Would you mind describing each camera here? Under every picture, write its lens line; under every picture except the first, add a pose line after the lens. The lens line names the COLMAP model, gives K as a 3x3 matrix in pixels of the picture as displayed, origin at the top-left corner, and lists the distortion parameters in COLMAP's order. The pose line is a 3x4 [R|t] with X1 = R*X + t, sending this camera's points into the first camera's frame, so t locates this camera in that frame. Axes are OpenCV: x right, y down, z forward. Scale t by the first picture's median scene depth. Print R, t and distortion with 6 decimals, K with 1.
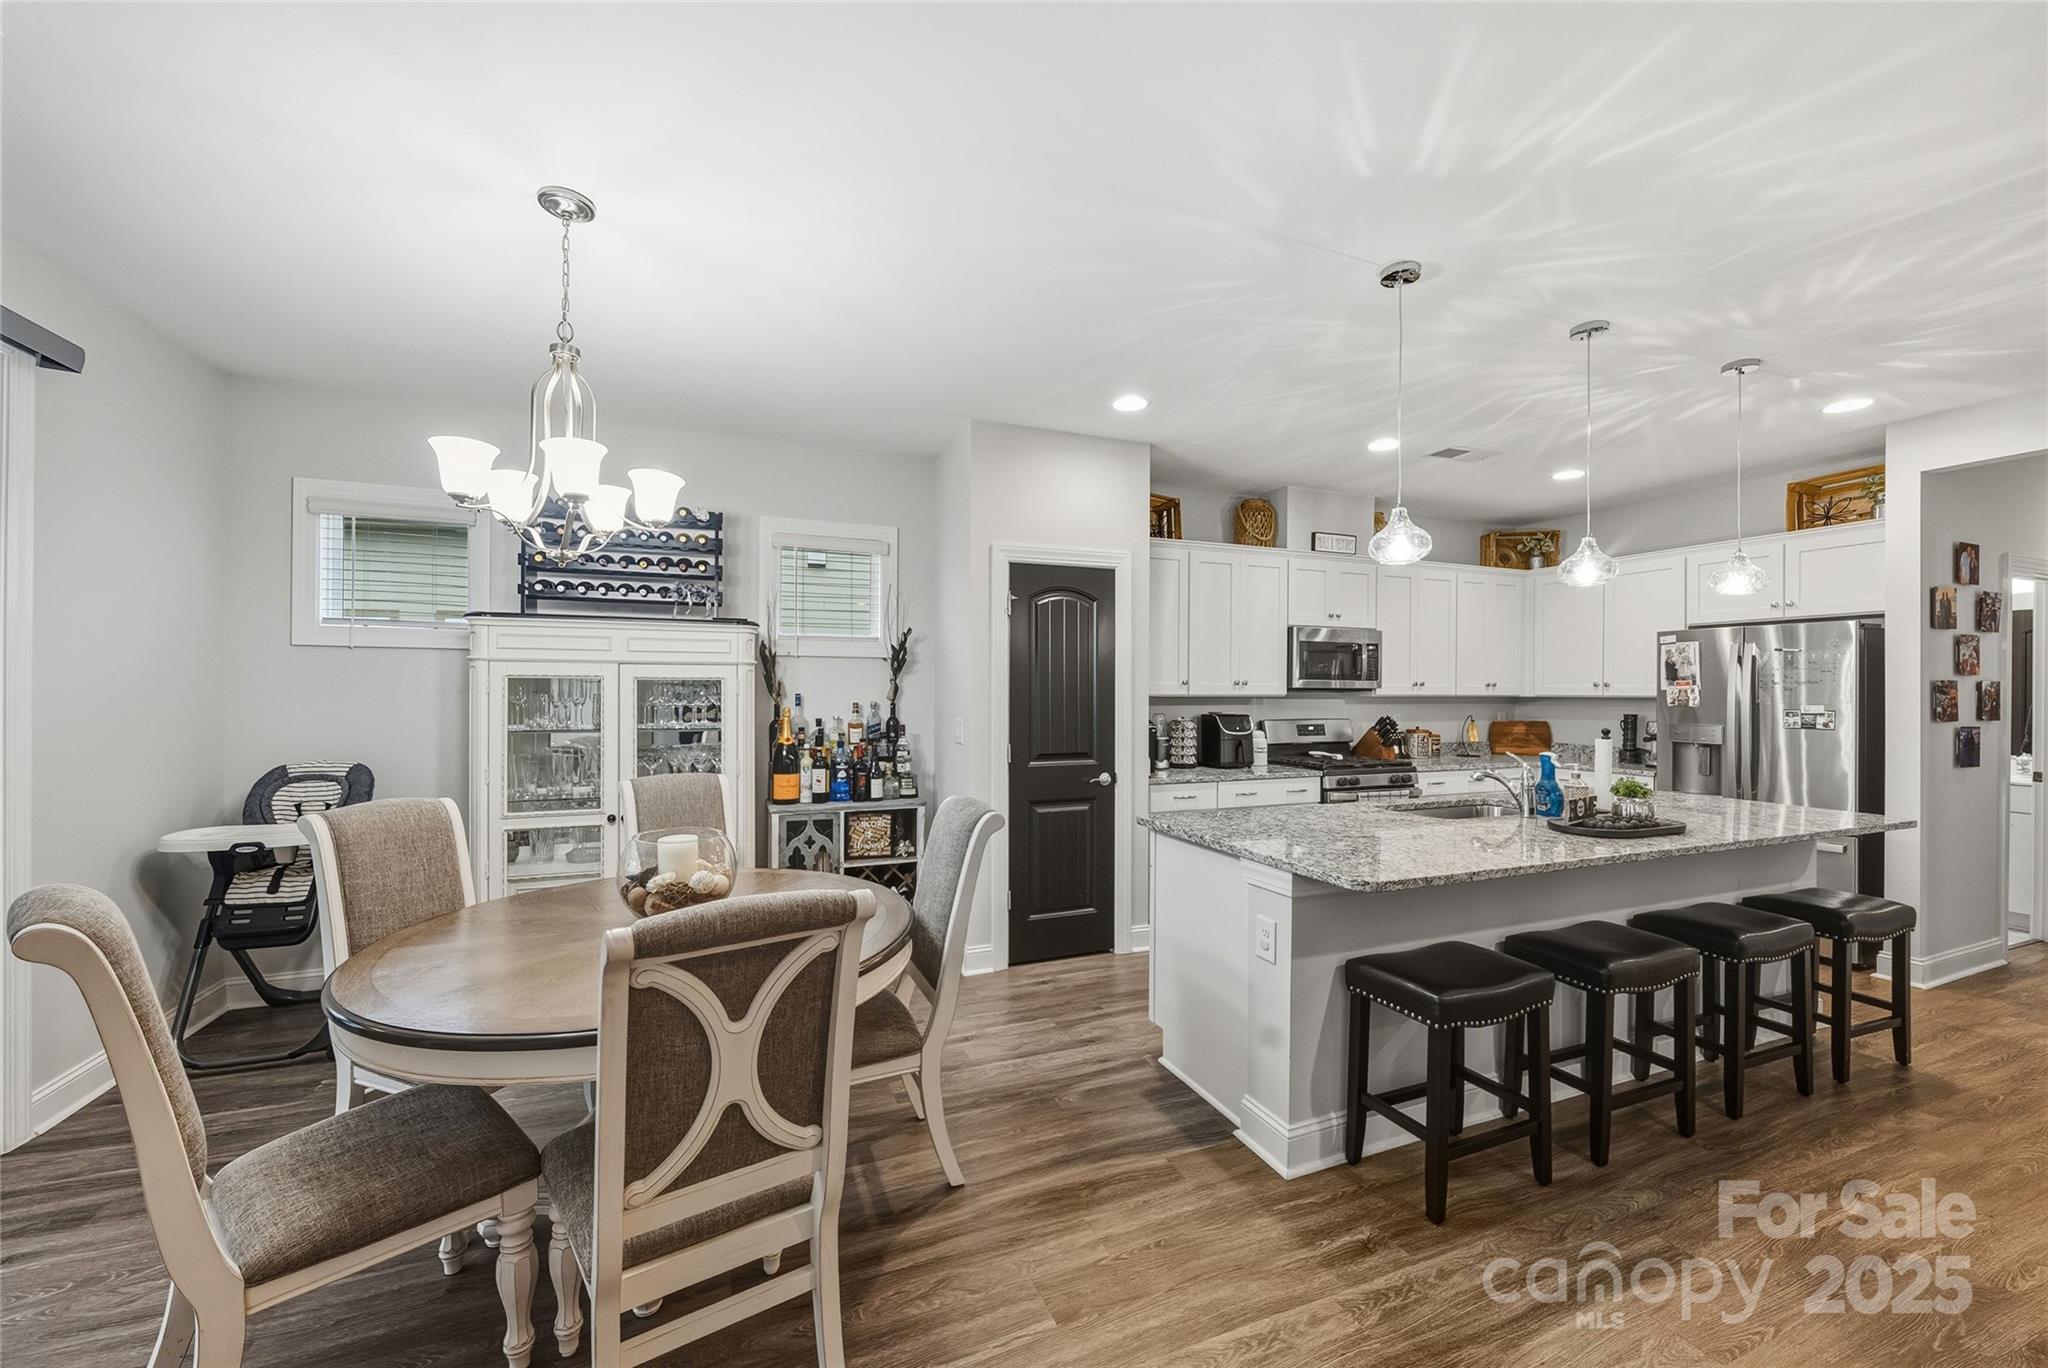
lens RADIAL K [[781.0, 0, 1018.8], [0, 781.0, 693.9], [0, 0, 1]] dist [-0.004961, -0.000496]
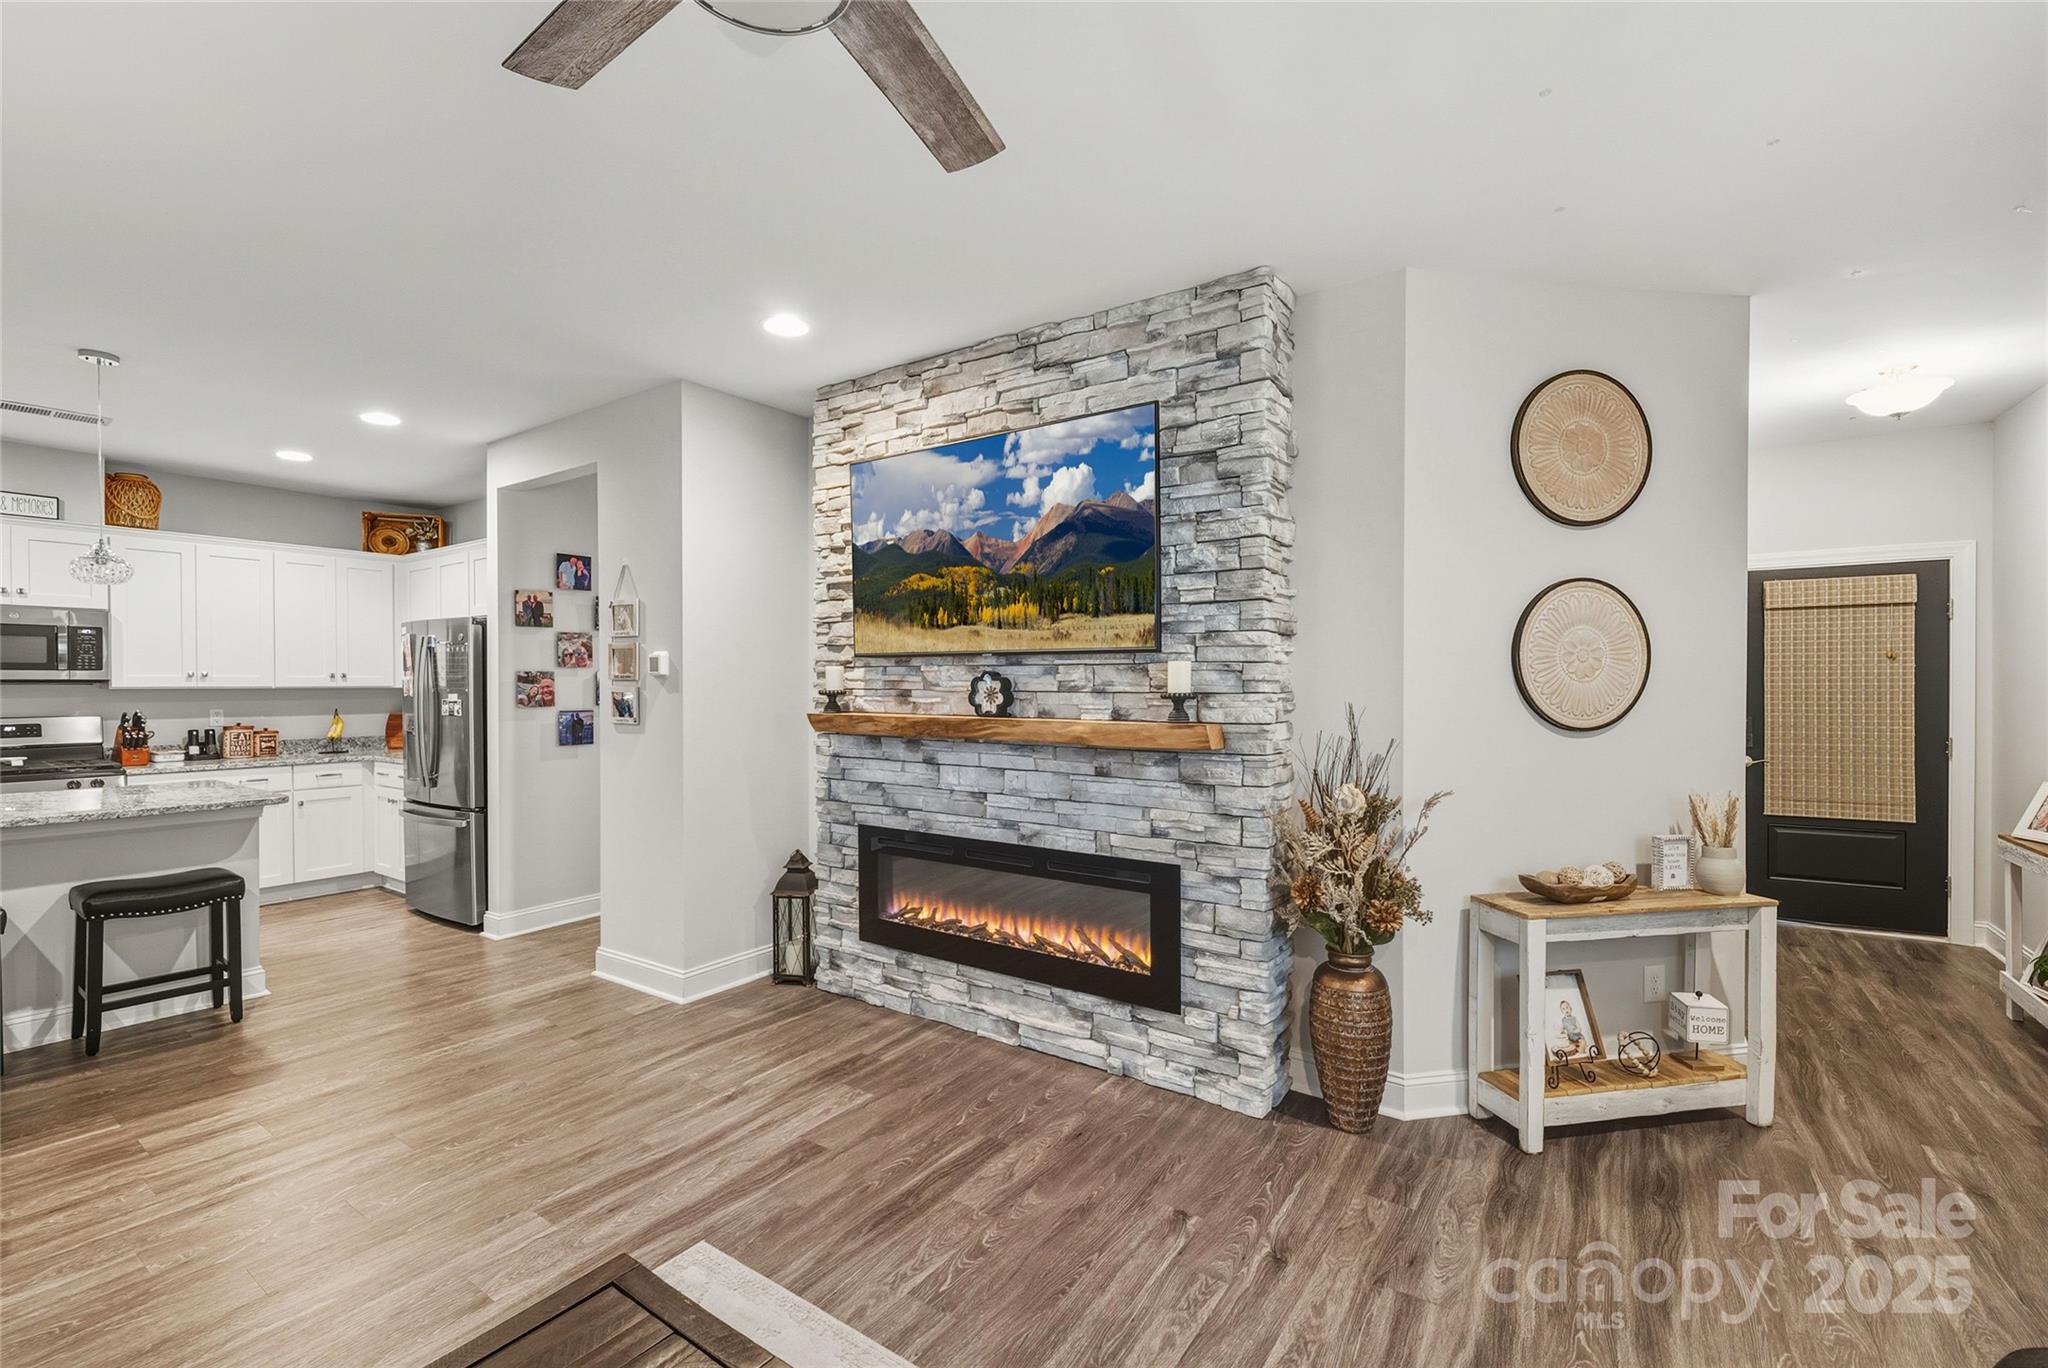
lens RADIAL K [[882.5, 0, 1019.9], [0, 882.5, 691.1], [0, 0, 1]] dist [-0.000921, 0.000362]
pose [[0.834374, -0.008788, 0.551128, 0.990102], [0.006062, 0.999959, 0.006768, 0.006779], [-0.551165, -0.002306, 0.834393, -0.465323]]
